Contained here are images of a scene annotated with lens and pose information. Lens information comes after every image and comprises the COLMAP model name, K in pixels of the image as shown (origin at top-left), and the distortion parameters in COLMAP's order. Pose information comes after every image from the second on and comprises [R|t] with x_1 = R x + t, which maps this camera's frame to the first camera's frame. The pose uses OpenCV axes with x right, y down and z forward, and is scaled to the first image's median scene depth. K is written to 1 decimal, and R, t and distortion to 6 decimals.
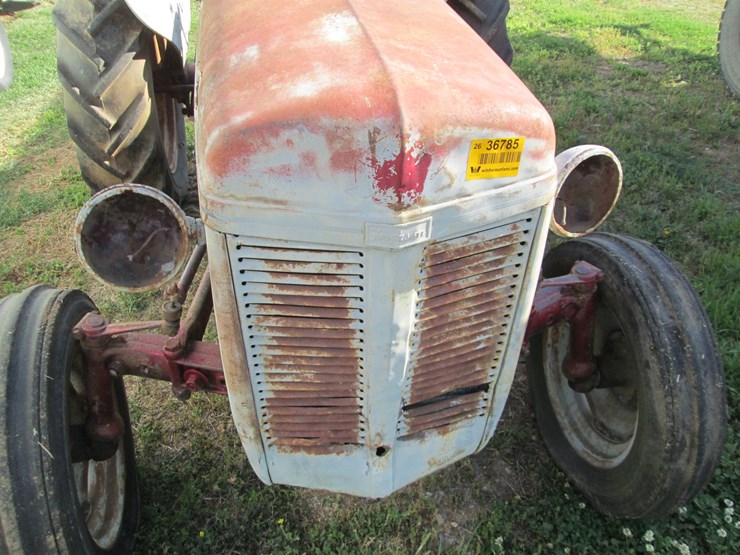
lens RADIAL K [[619.3, 0, 371.0], [0, 619.3, 279.7], [0, 0, 1]] dist [-0.048310, 0.024457]
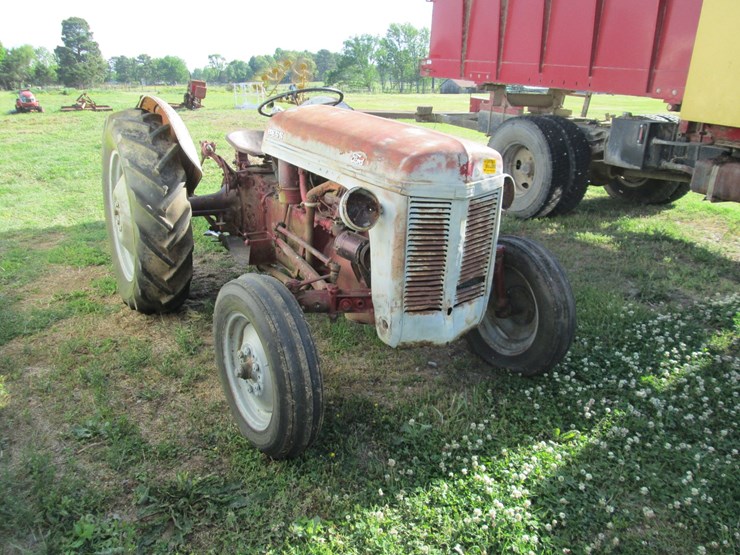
lens RADIAL K [[619.3, 0, 371.0], [0, 619.3, 276.4], [0, 0, 1]] dist [-0.048310, 0.024457]
pose [[0.935028, -0.101193, 0.339826, -0.972962], [0.193513, 0.948727, -0.249938, 0.654049], [-0.297110, 0.299460, 0.906669, -0.940971]]
